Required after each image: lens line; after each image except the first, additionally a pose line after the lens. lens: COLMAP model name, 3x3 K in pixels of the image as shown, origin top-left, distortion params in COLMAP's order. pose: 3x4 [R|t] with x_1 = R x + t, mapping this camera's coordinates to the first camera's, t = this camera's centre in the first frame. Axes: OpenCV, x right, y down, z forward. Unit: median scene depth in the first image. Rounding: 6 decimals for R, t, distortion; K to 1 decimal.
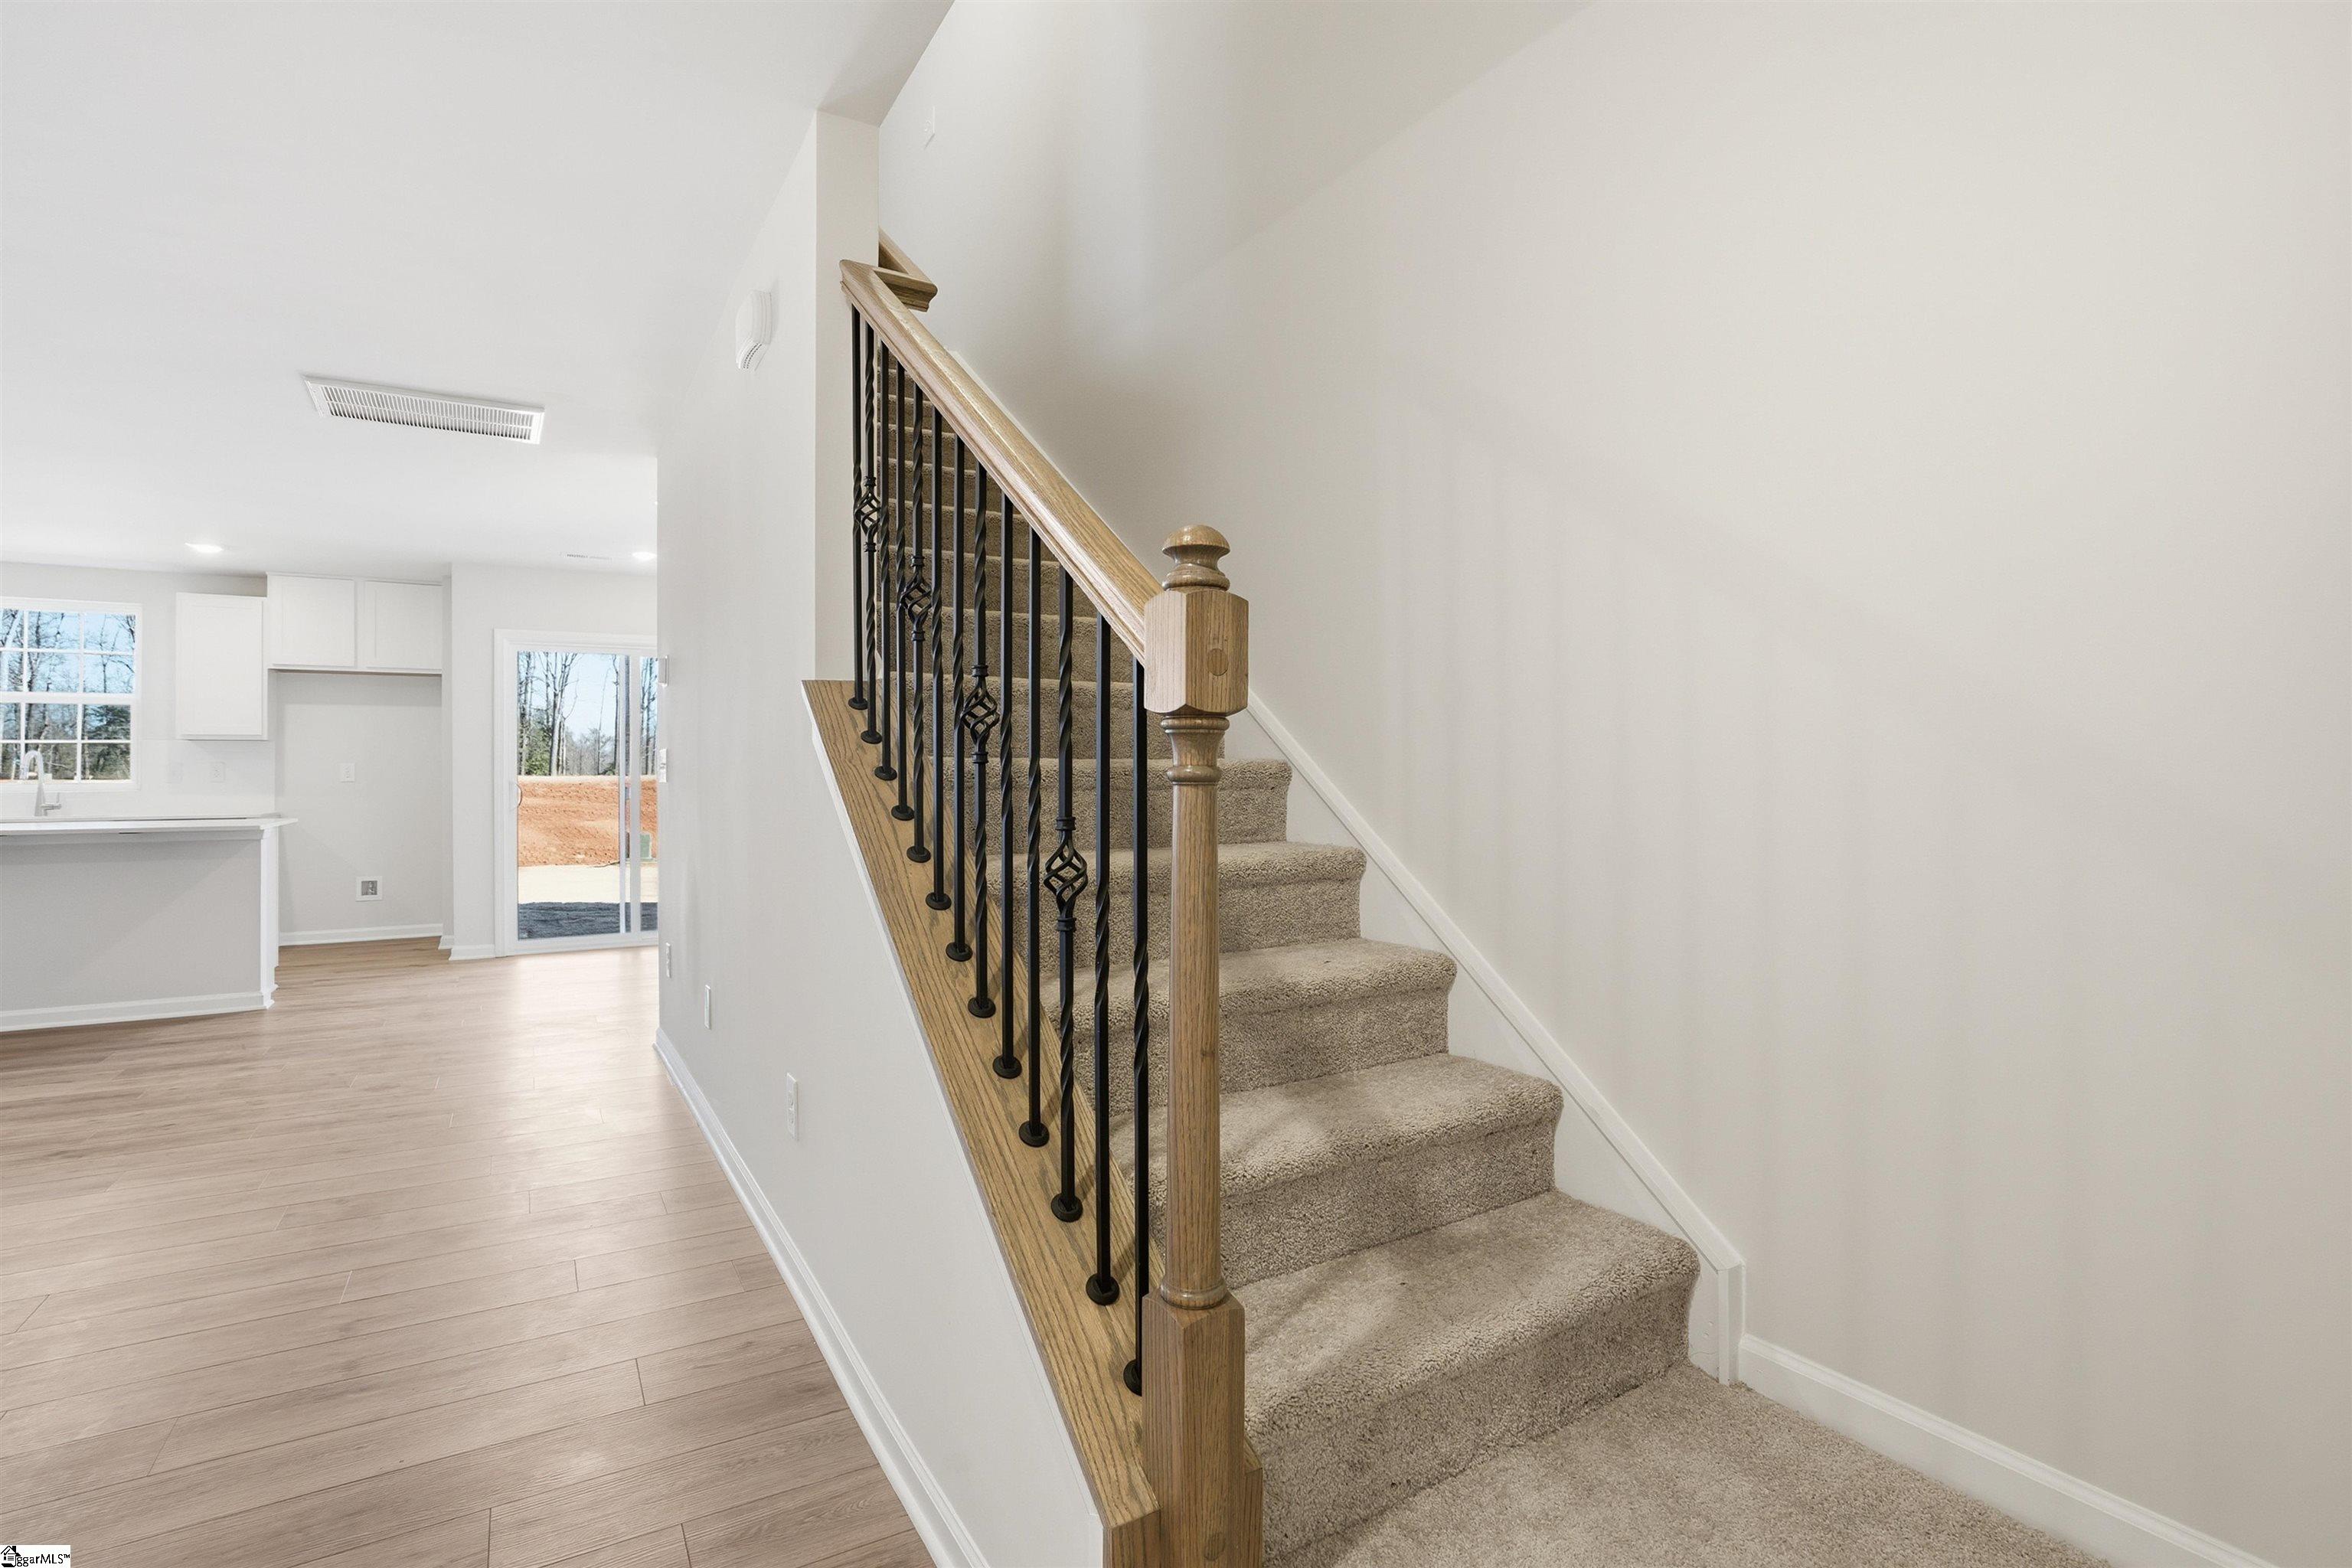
lens RADIAL K [[1119.9, 0, 1162.1], [0, 1119.9, 755.7], [0, 0, 1]] dist [-0.052291, 0.017010]
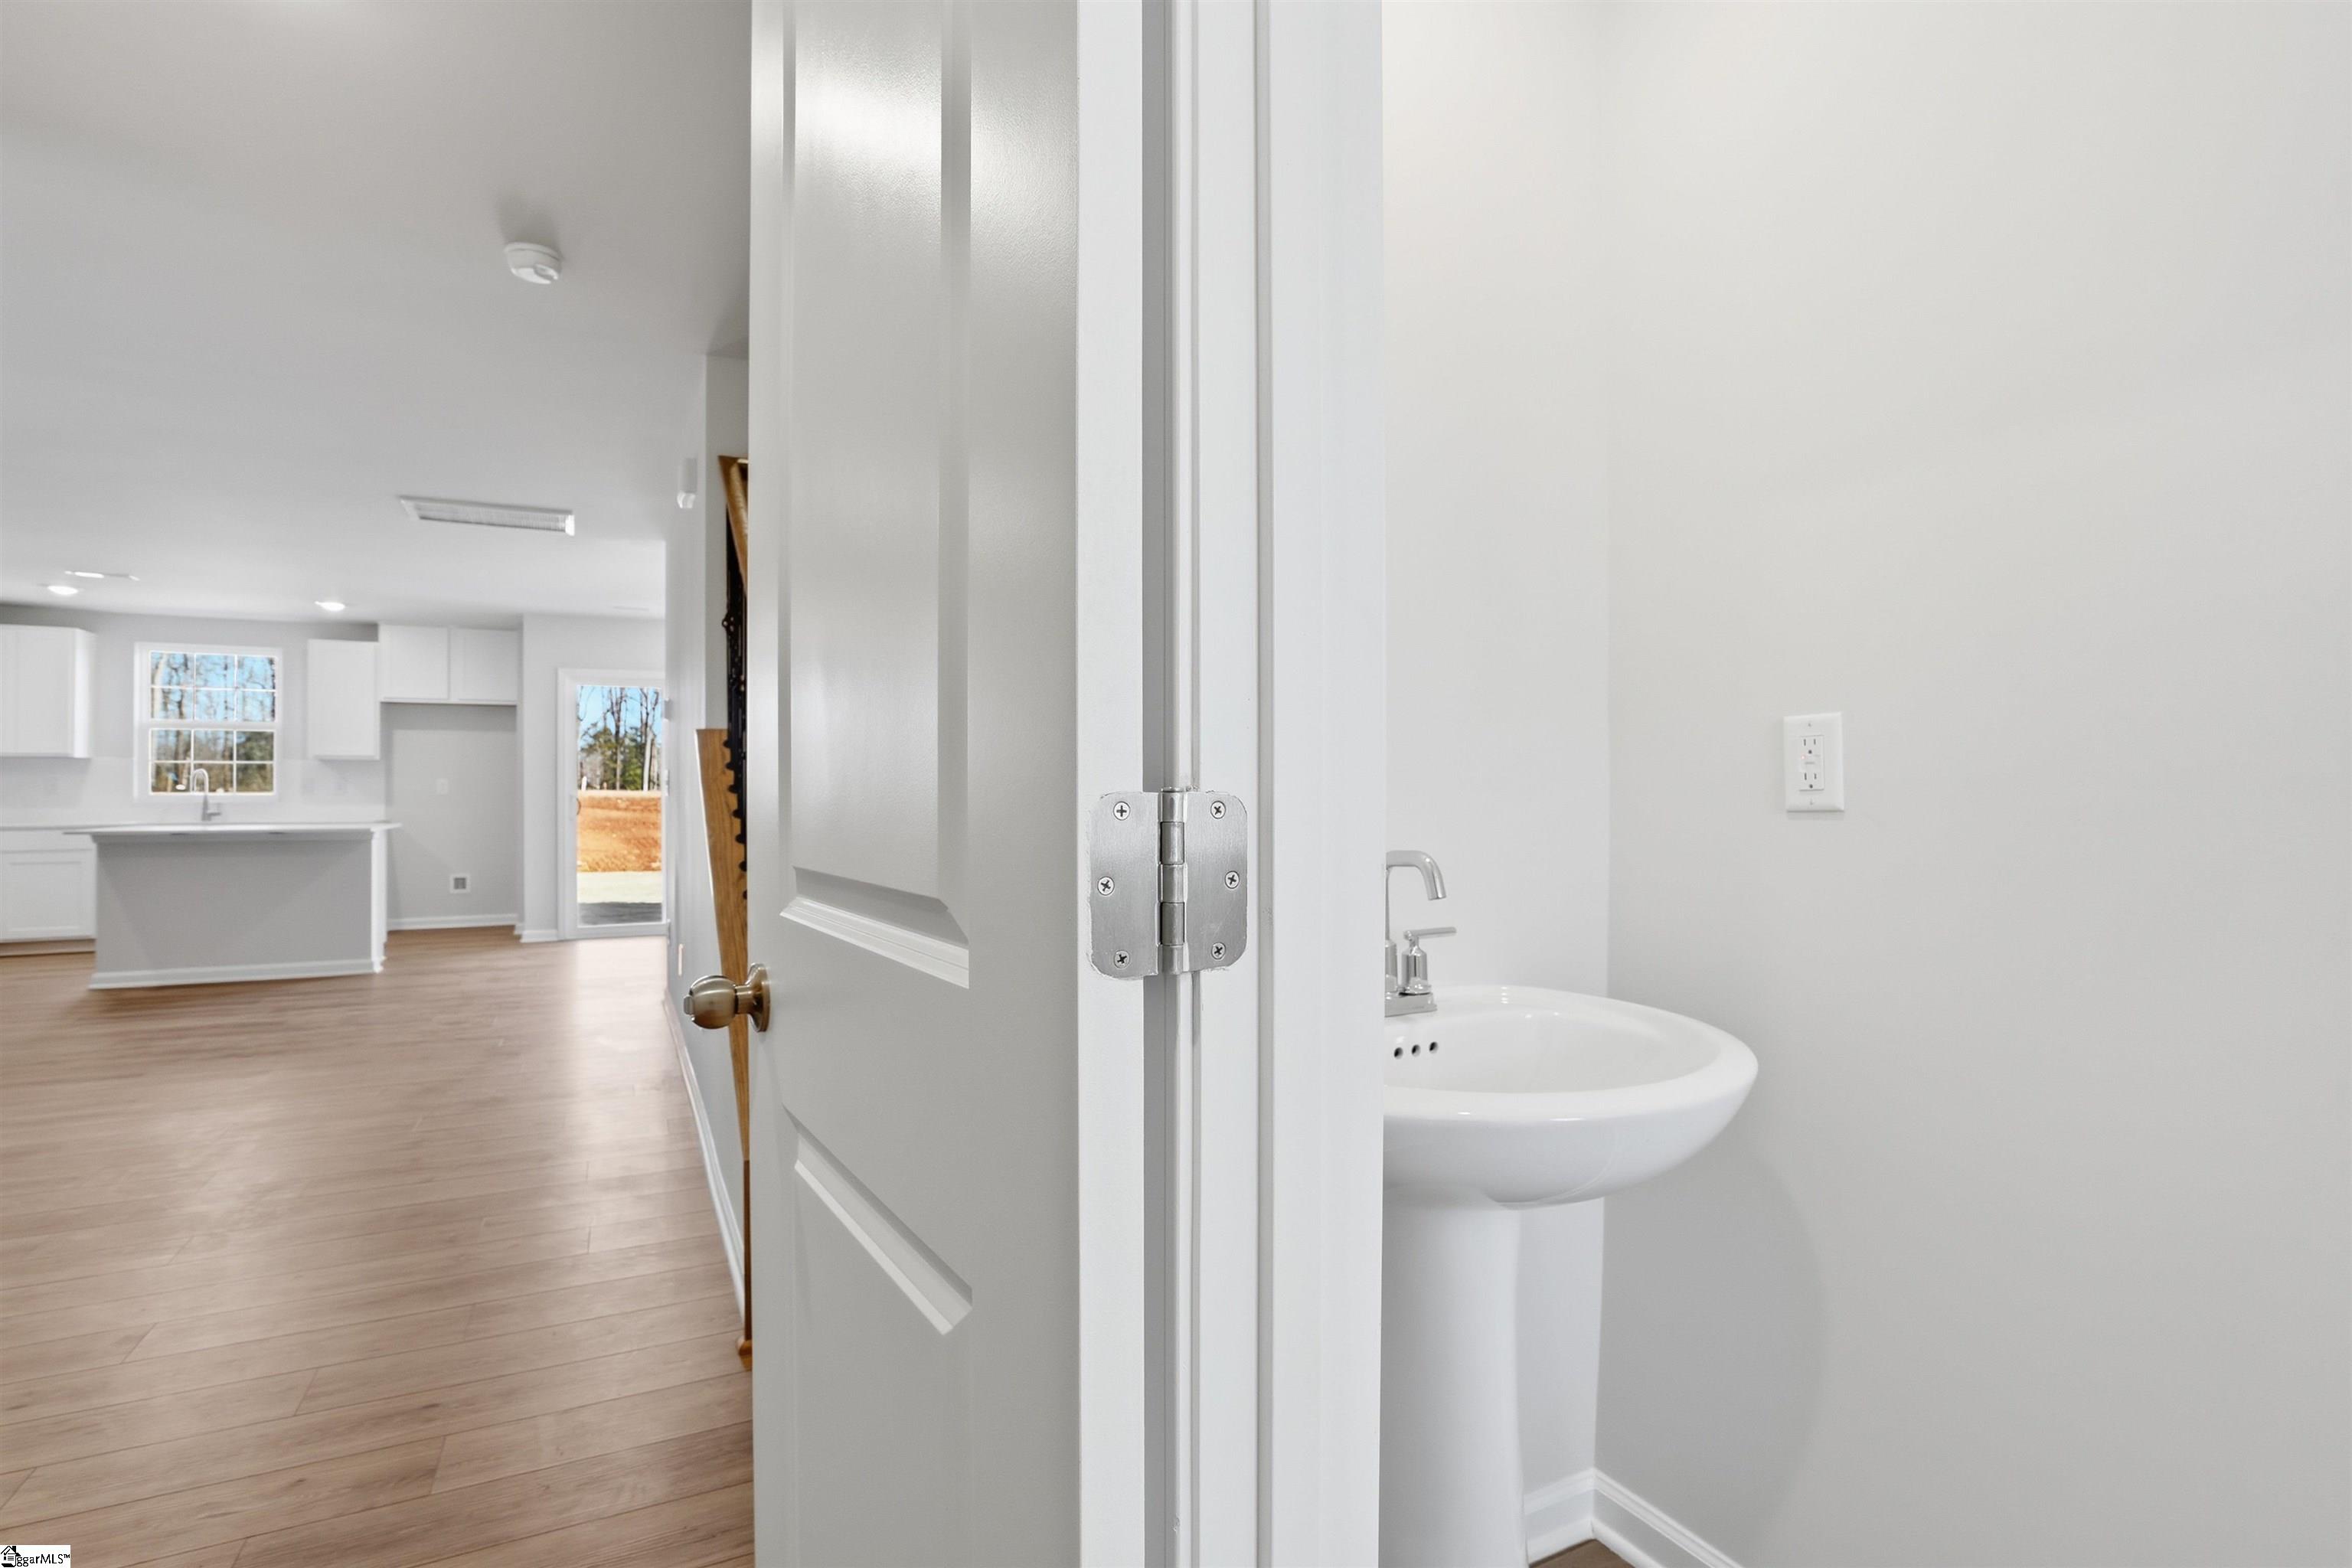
lens RADIAL K [[1119.9, 0, 1155.5], [0, 1119.9, 779.0], [0, 0, 1]] dist [-0.052291, 0.017010]
pose [[0.997144, 0.004039, -0.075411, 0.149005], [-0.003651, 0.999979, 0.005282, -0.003056], [0.075431, -0.004991, 0.997139, -0.169341]]
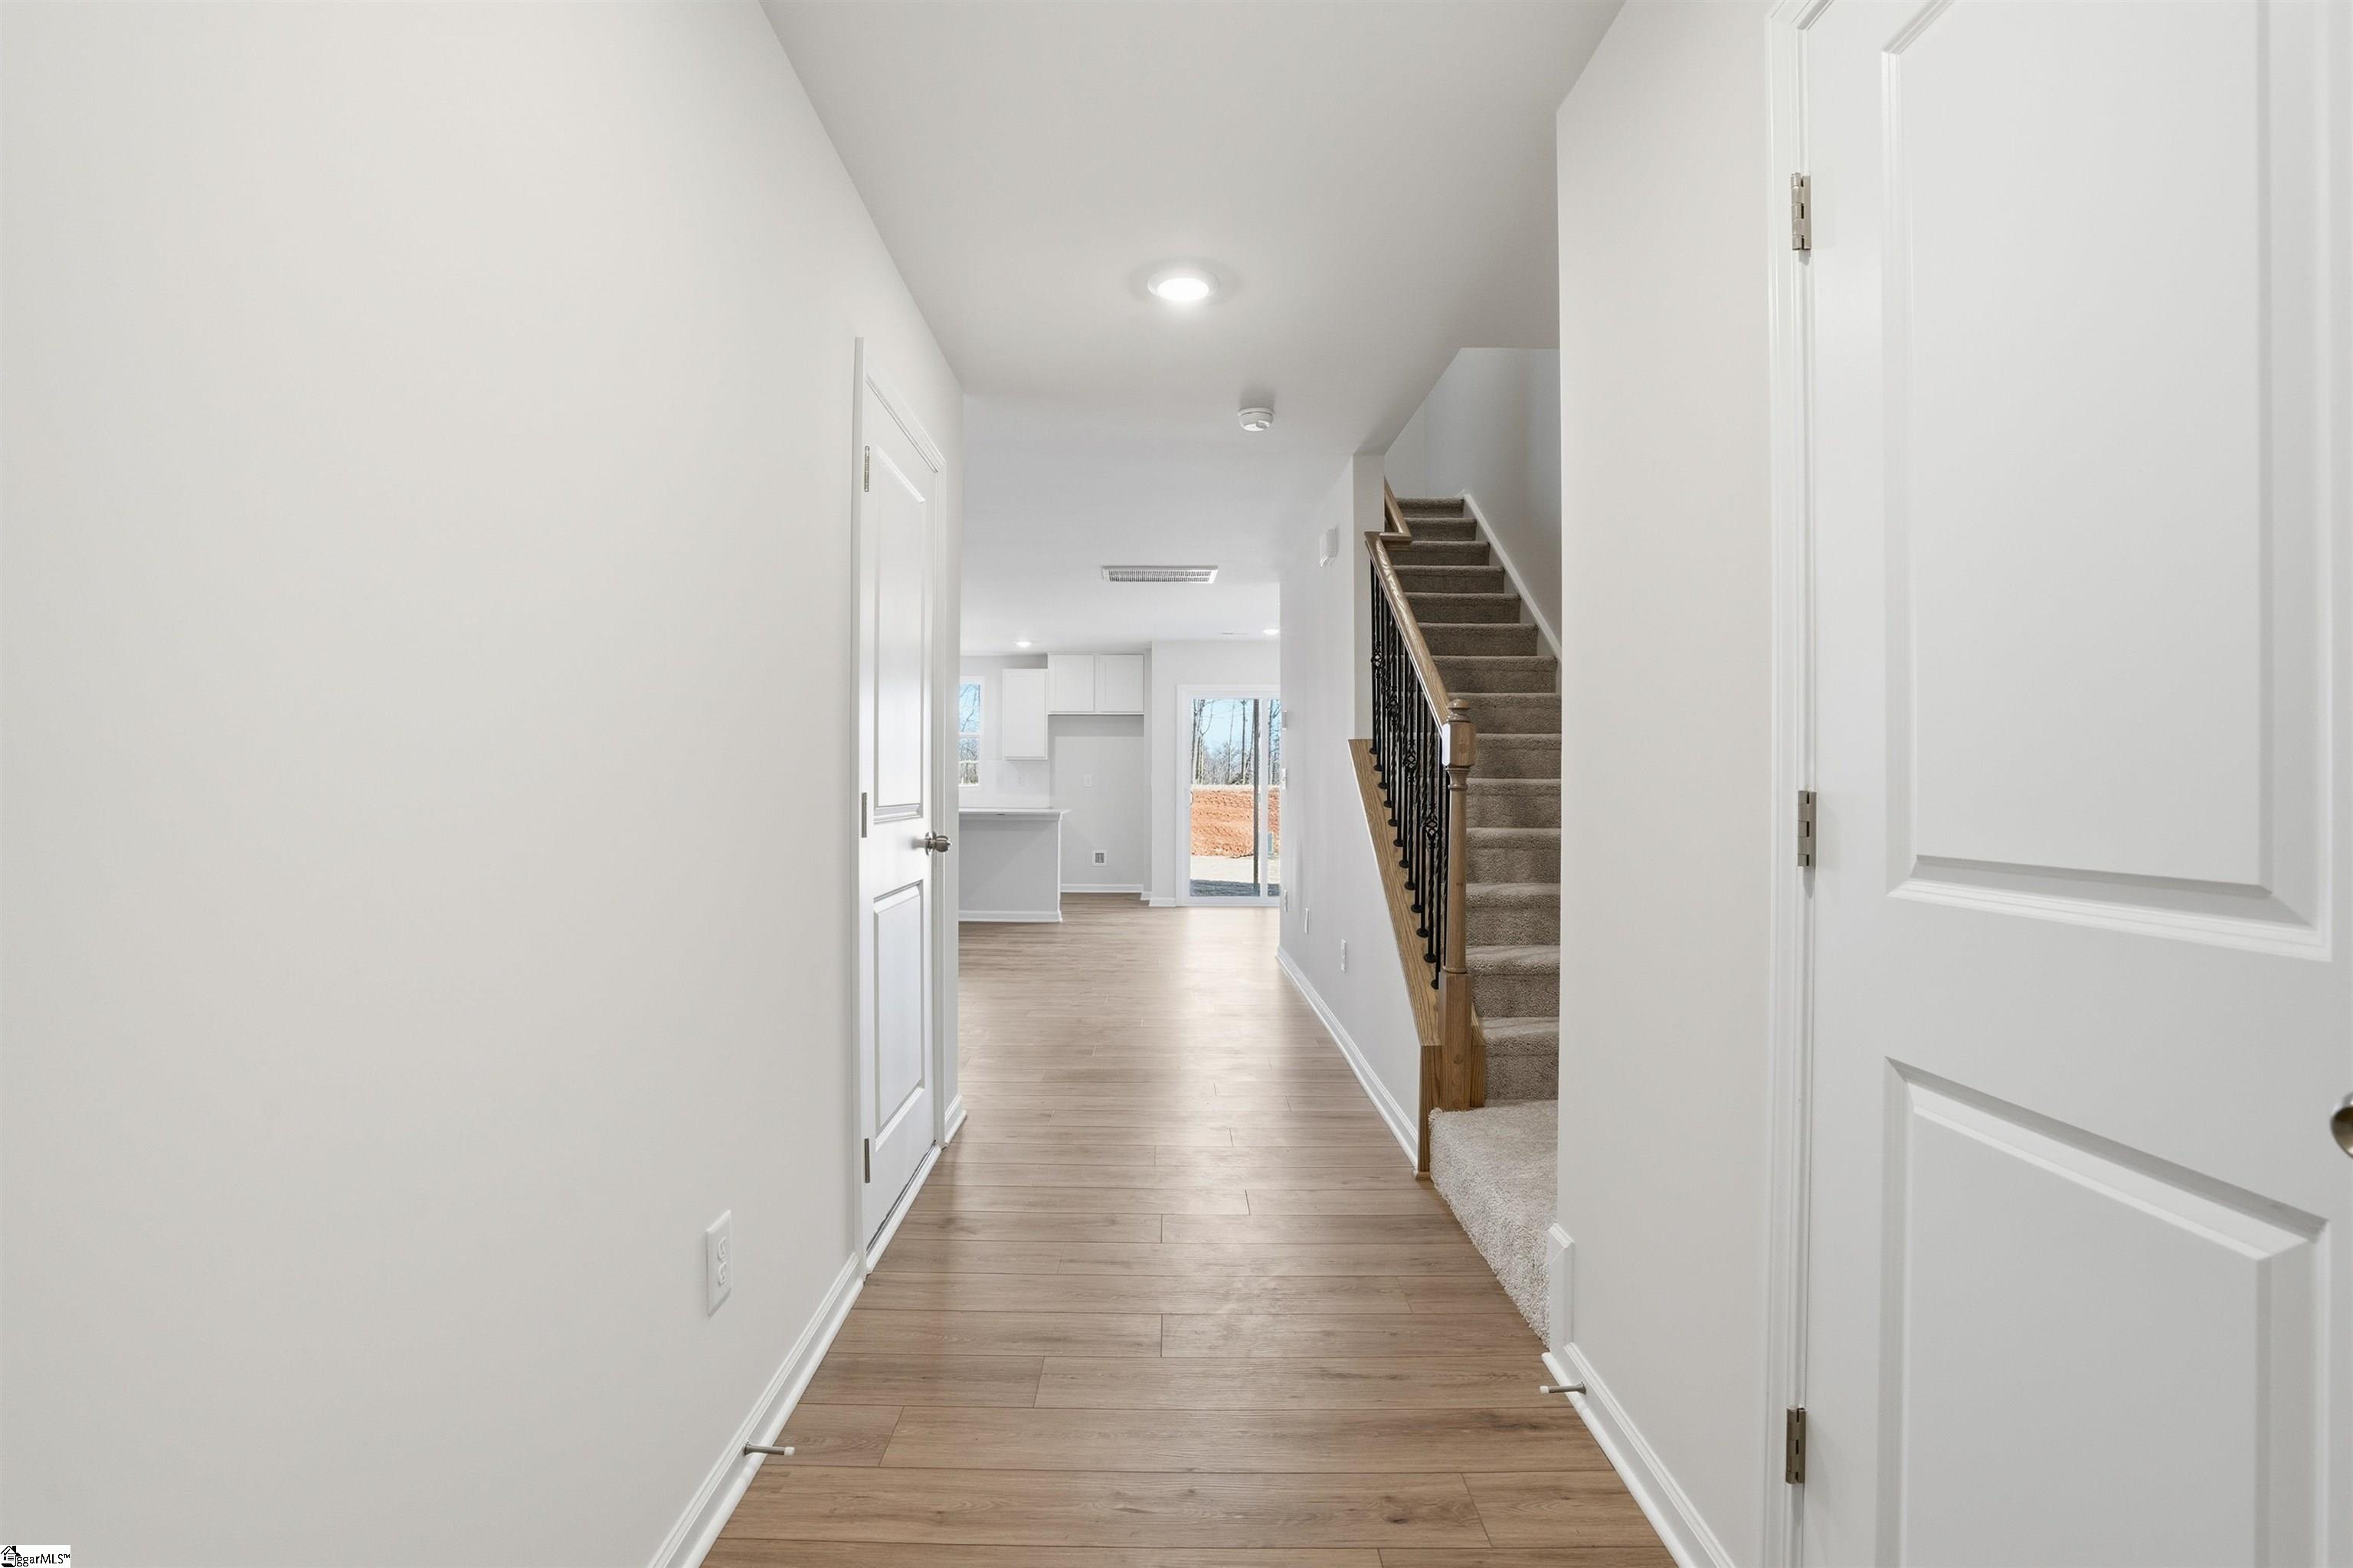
lens RADIAL K [[1120.5, 0, 1153.5], [0, 1120.5, 776.8], [0, 0, 1]] dist [-0.052291, 0.017010]
pose [[0.858807, 0.008367, -0.512232, 0.148050], [-0.004218, 0.999948, 0.009262, -0.005780], [0.512283, -0.005794, 0.858797, -0.331811]]
